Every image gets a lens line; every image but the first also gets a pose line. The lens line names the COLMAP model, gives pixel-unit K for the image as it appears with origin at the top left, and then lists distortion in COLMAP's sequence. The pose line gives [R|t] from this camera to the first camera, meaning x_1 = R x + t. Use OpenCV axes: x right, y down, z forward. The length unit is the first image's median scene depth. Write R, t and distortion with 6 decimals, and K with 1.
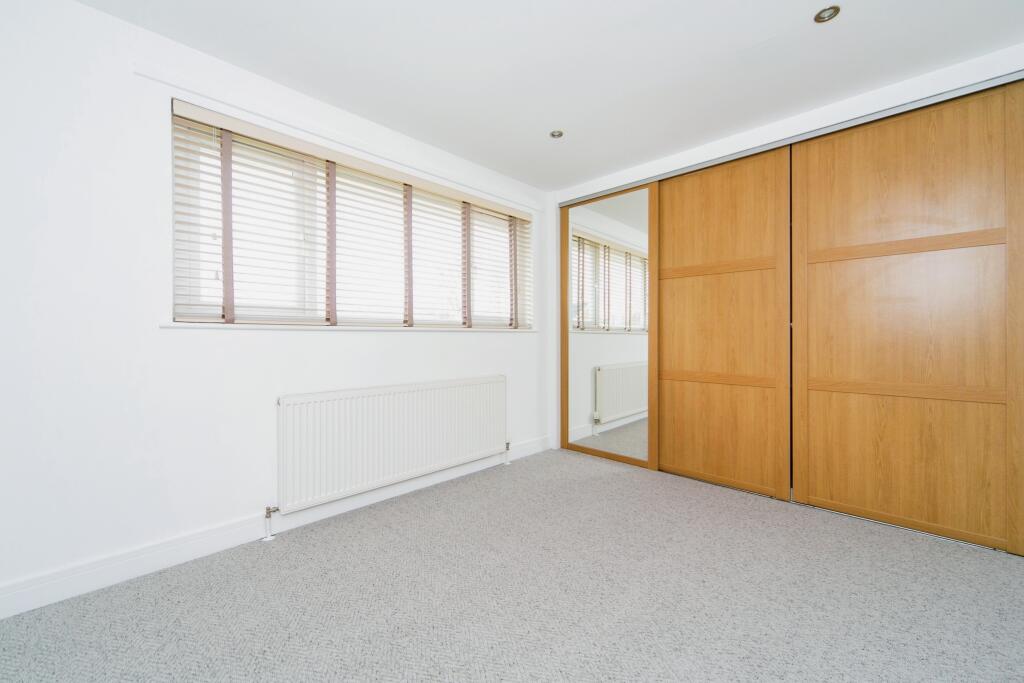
lens RADIAL K [[424.2, 0, 512.0], [0, 424.2, 341.5], [0, 0, 1]] dist [0.002548, 0.000085]
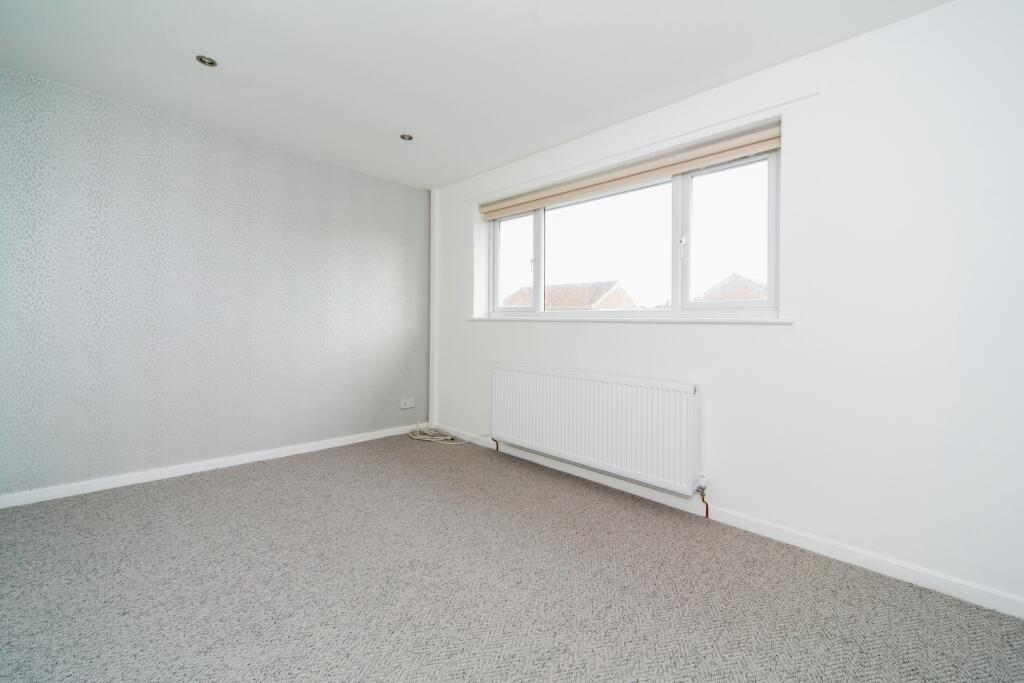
lens RADIAL K [[426.5, 0, 512.2], [0, 426.5, 332.9], [0, 0, 1]] dist [-0.000677, -0.000265]
pose [[-0.029452, 0.014846, -0.999456, 0.808751], [-0.028704, 0.999465, 0.015692, -0.008447], [0.999154, 0.029151, -0.029010, 0.853513]]
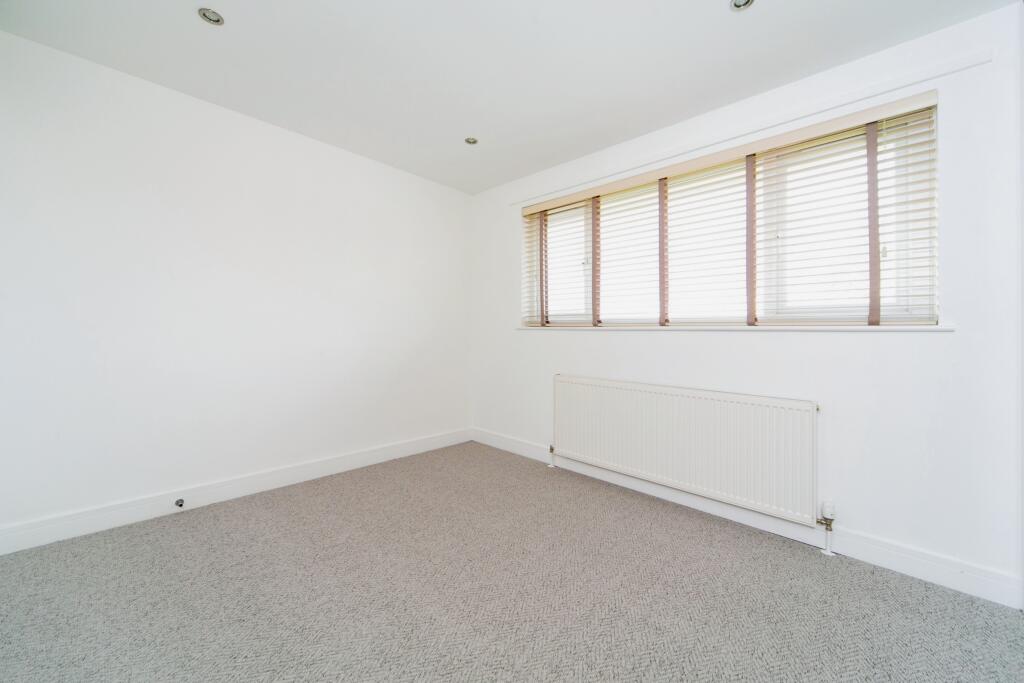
lens RADIAL K [[383.3, 0, 512.0], [0, 383.3, 341.5], [0, 0, 1]] dist [-0.000681, -0.000119]
pose [[-0.004163, 0.019779, -0.999796, 0.629037], [-0.026695, 0.999446, 0.019883, -0.007972], [0.999635, 0.026773, -0.003632, 0.664561]]
